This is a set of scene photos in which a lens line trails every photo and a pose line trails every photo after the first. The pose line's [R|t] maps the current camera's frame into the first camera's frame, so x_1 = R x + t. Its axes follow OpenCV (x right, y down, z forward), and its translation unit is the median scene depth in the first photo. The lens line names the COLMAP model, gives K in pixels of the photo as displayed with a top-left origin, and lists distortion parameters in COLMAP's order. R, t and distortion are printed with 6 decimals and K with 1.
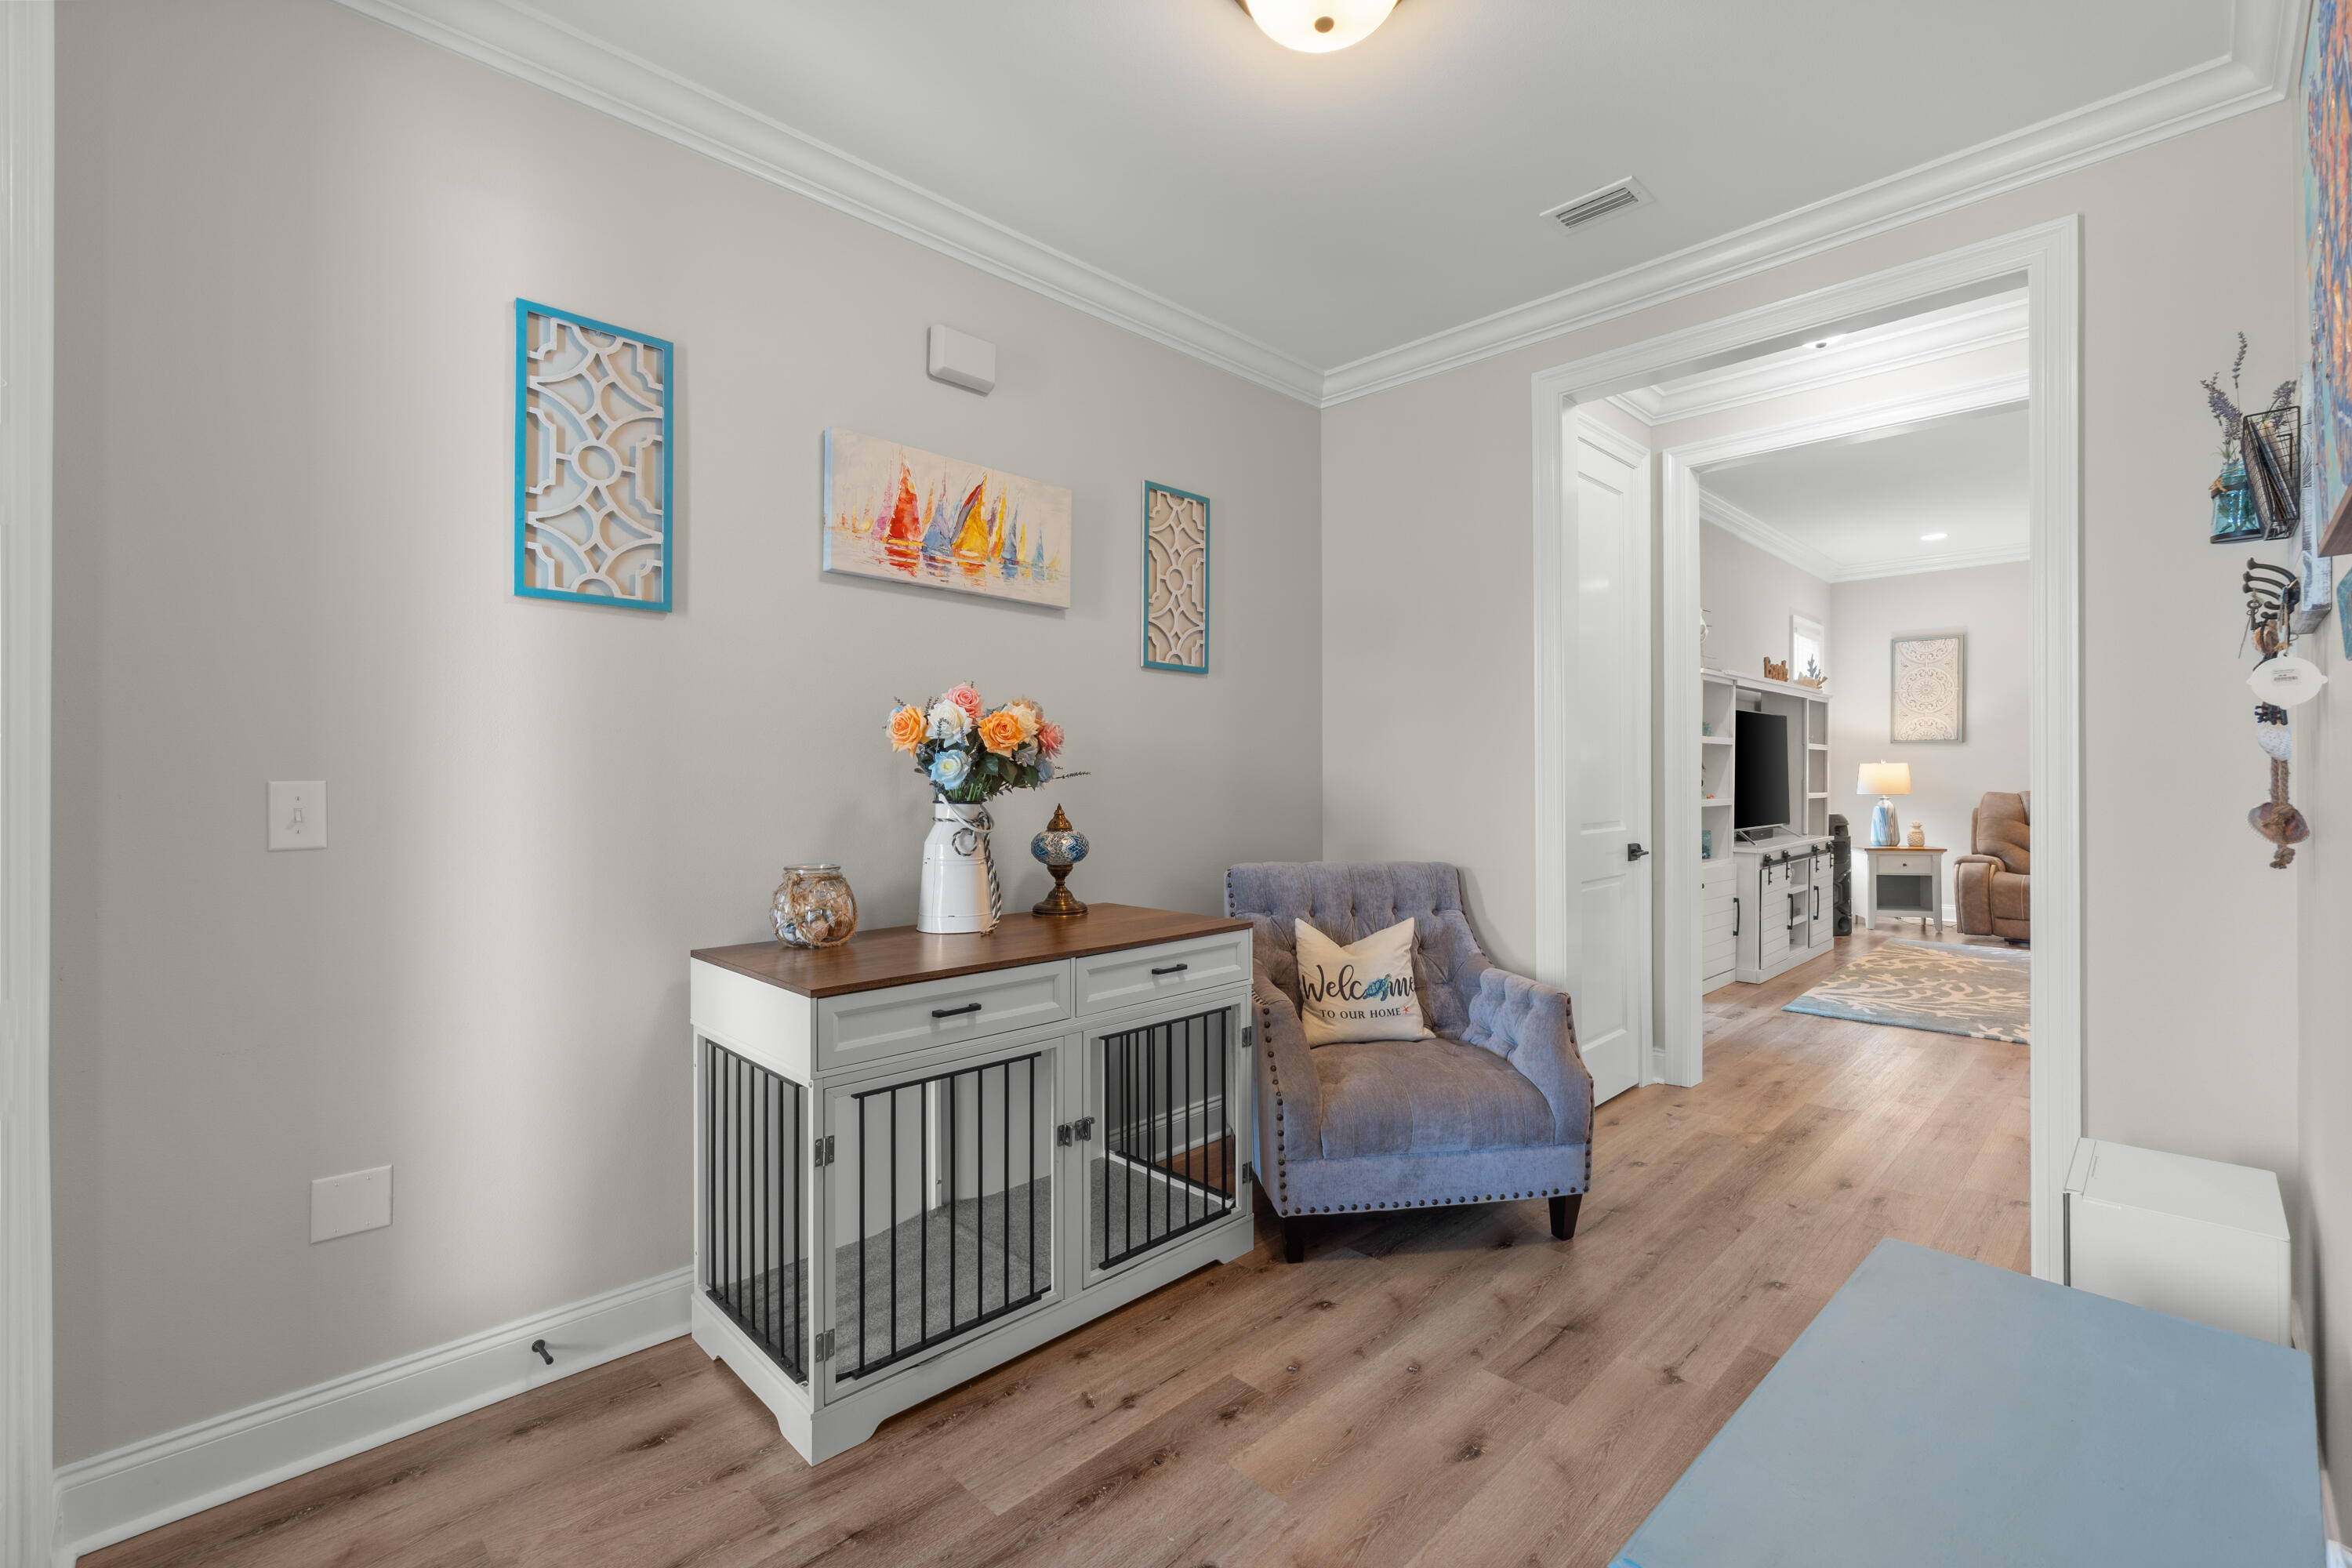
lens RADIAL K [[1028.5, 0, 1185.0], [0, 1028.5, 772.8], [0, 0, 1]] dist [-0.012846, 0.002675]
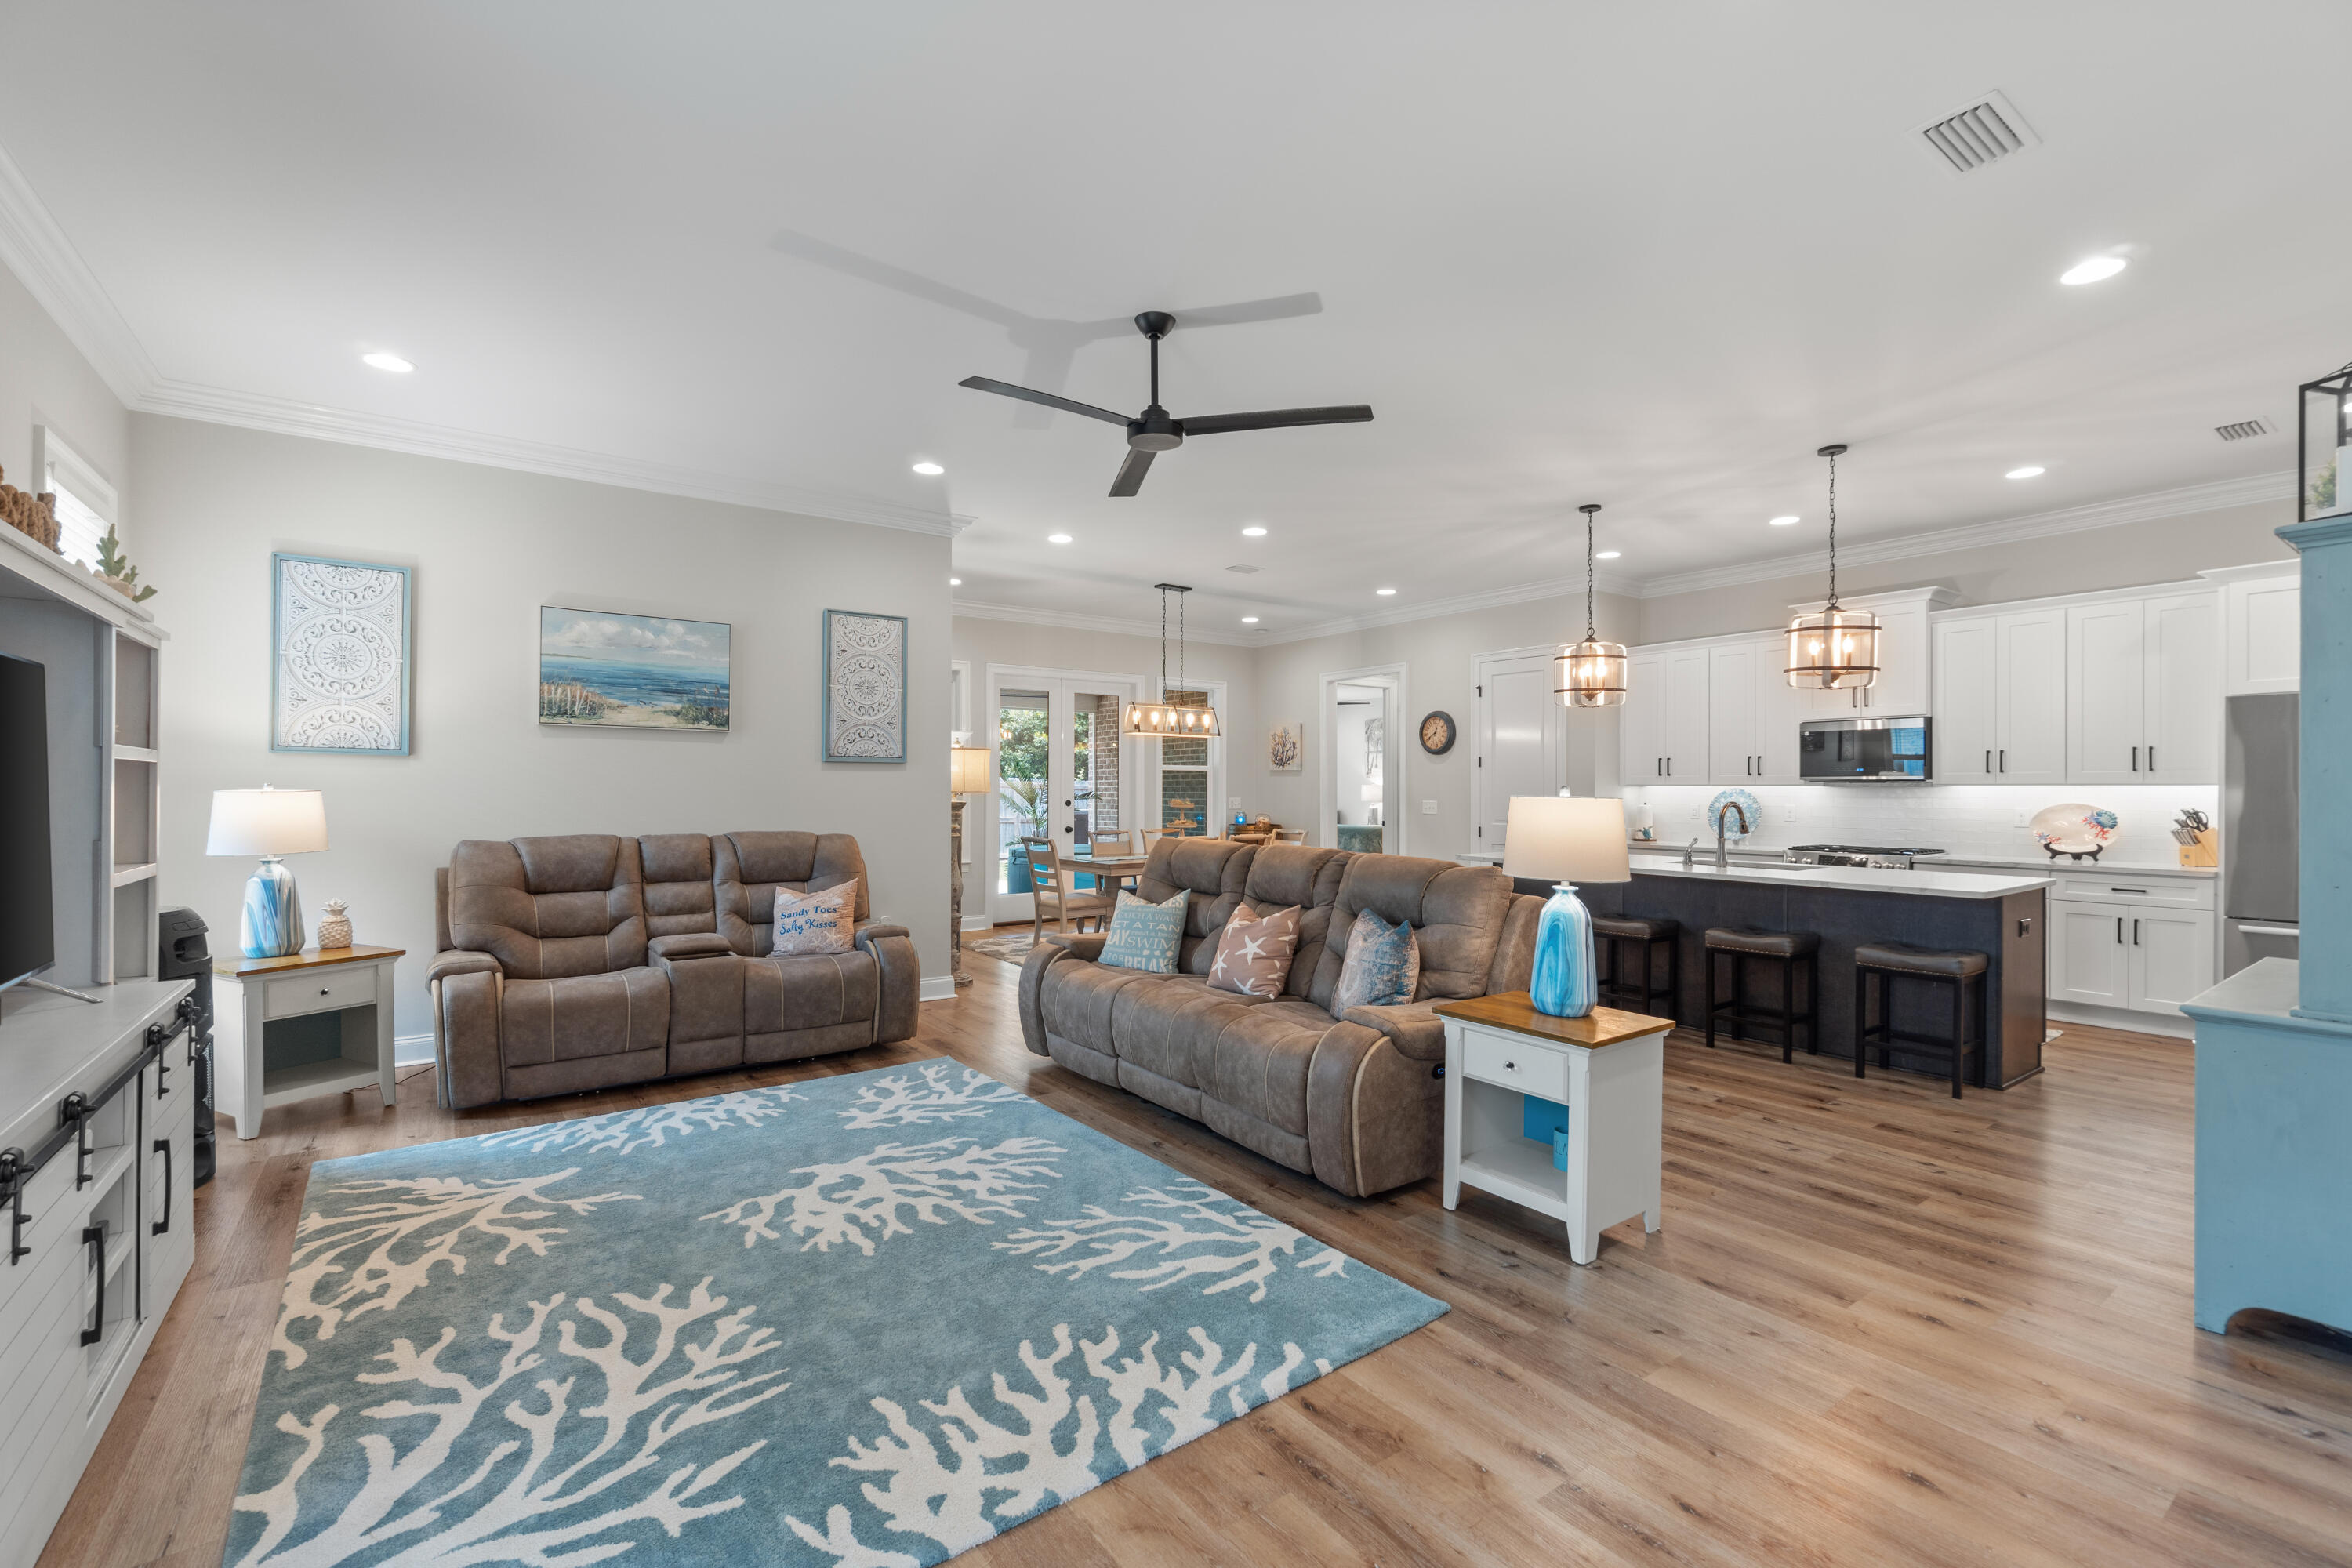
lens RADIAL K [[1028.5, 0, 1174.5], [0, 1028.5, 782.4], [0, 0, 1]] dist [-0.012846, 0.002675]
pose [[0.160373, 0.005305, 0.987042, 0.269324], [-0.000222, 0.999986, -0.005339, -0.011234], [-0.987057, 0.000637, 0.160372, 0.496509]]
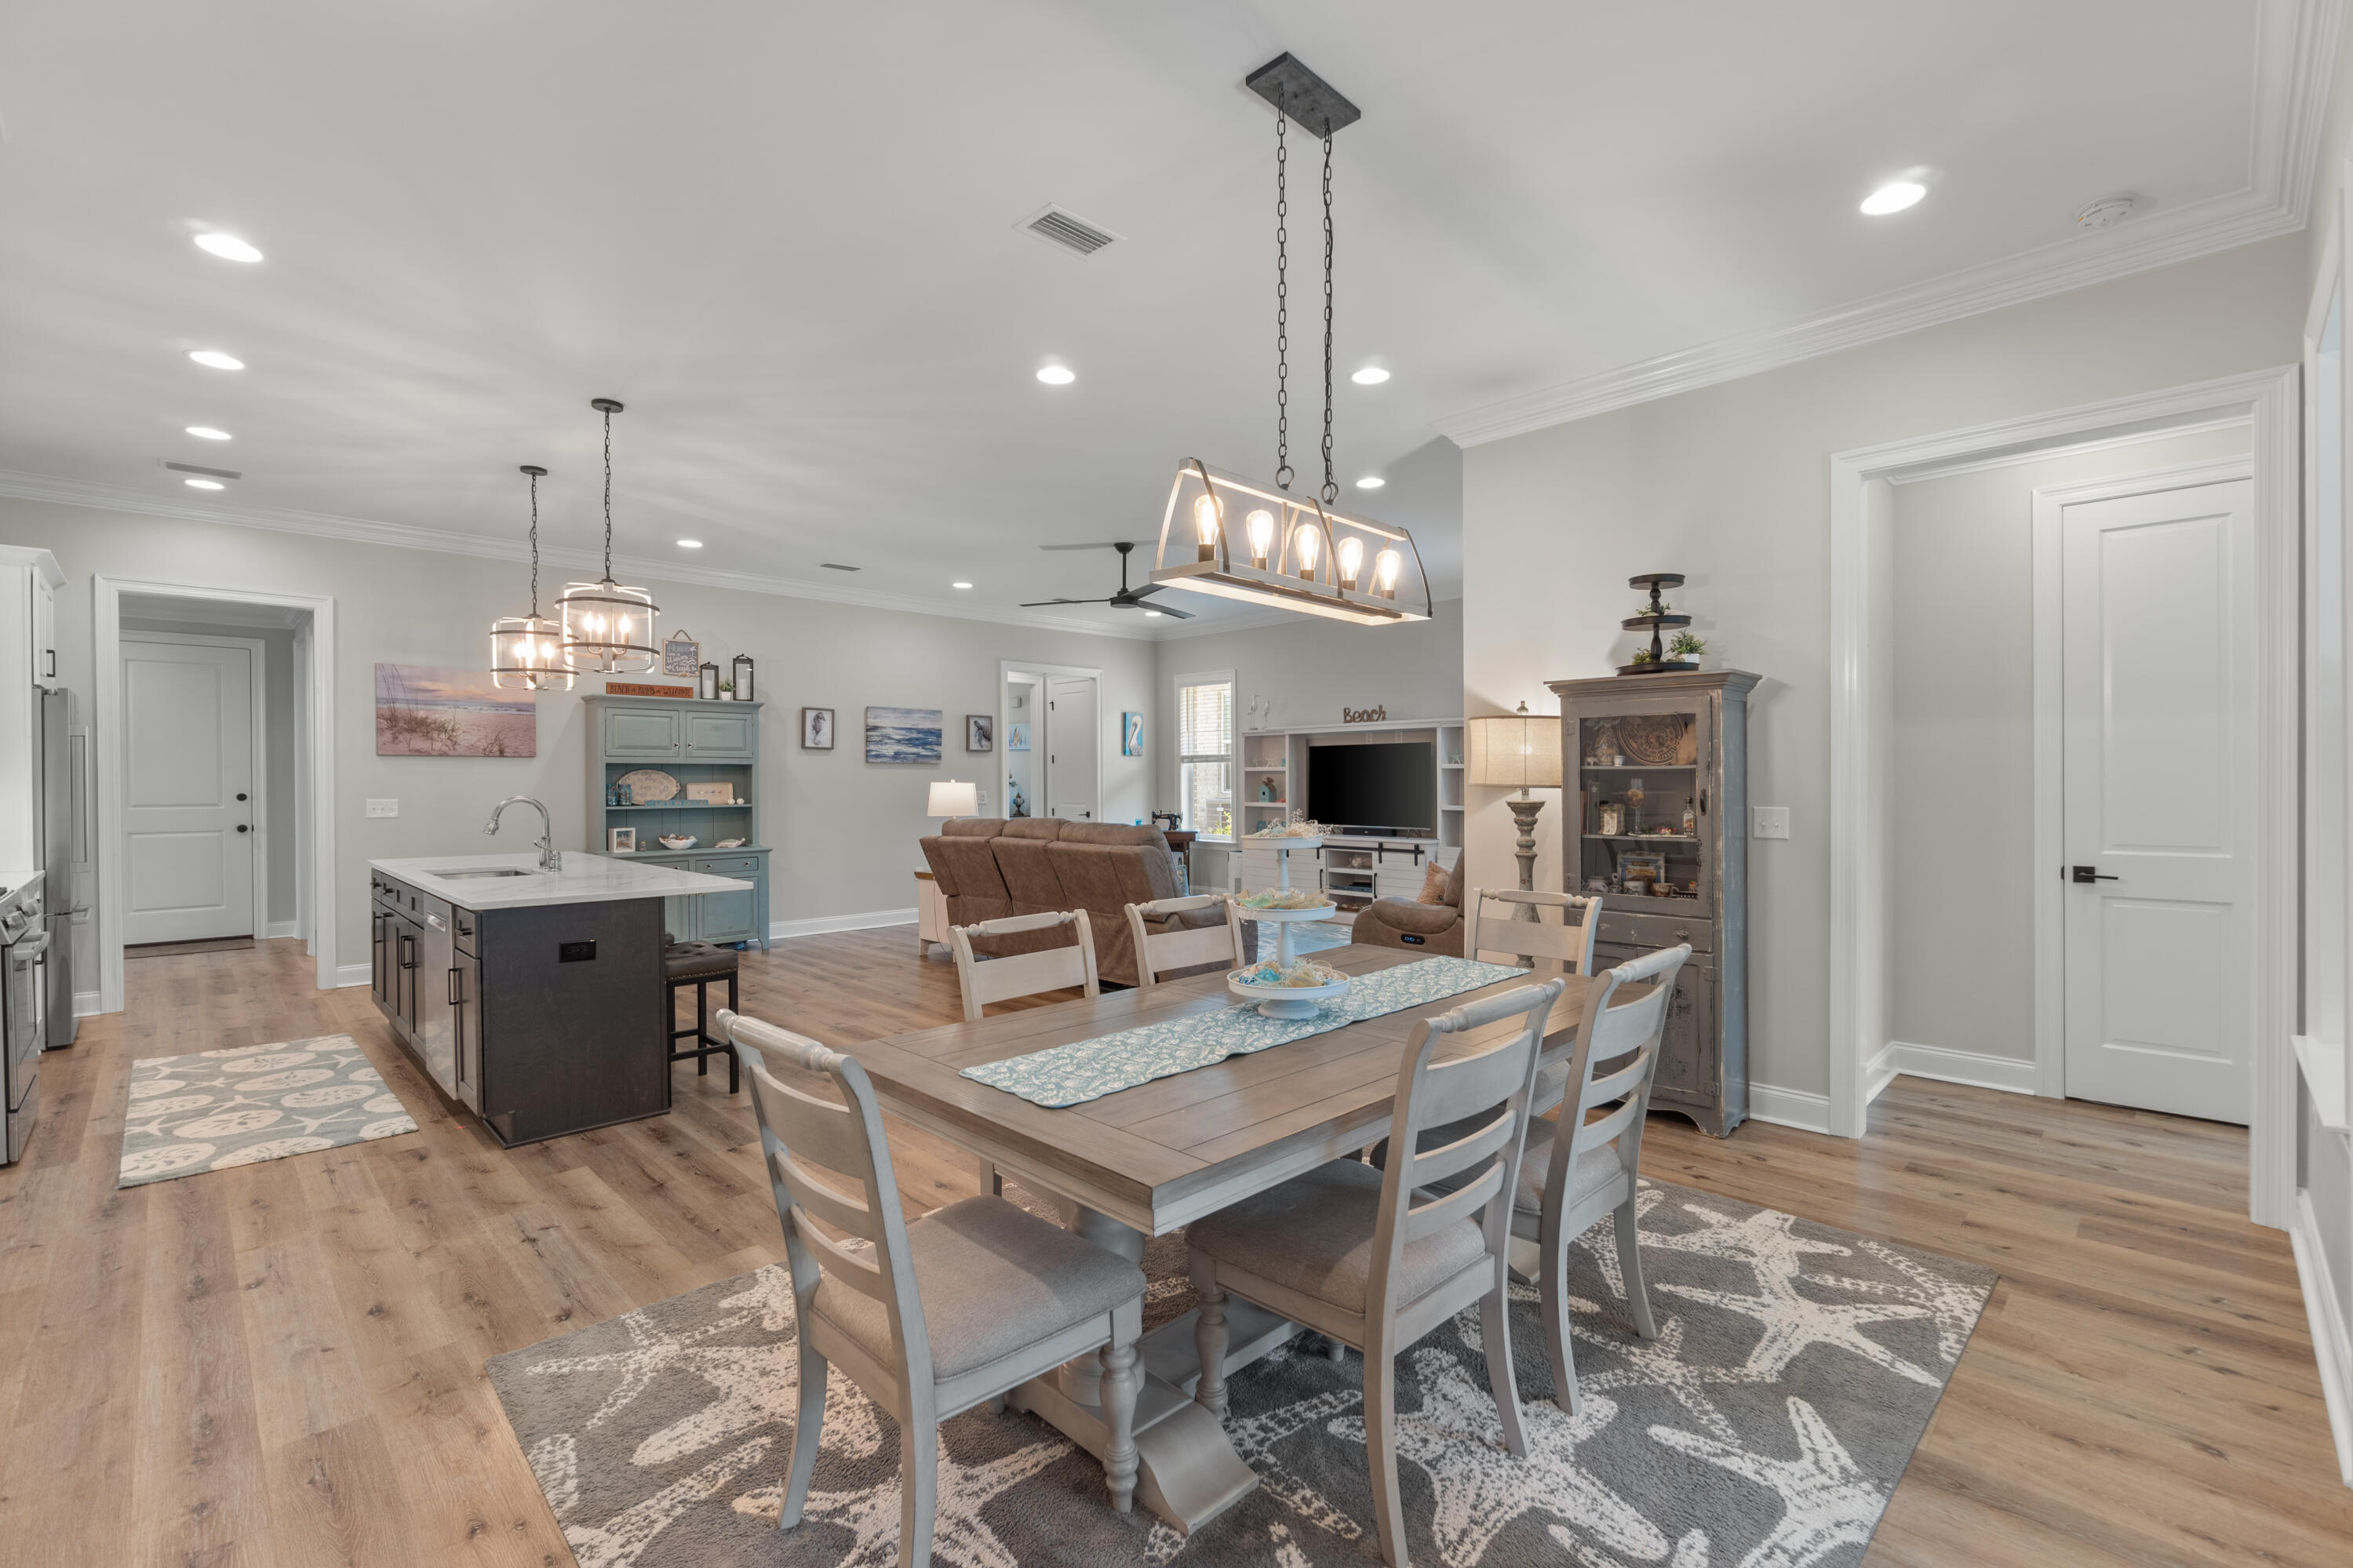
lens RADIAL K [[1028.8, 0, 1178.3], [0, 1028.8, 776.7], [0, 0, 1]] dist [-0.012846, 0.002675]
pose [[-0.005031, -0.000775, -0.999987, 1.632336], [0.002501, 0.999997, -0.000788, -0.012592], [0.999984, -0.002505, -0.005029, 0.630496]]
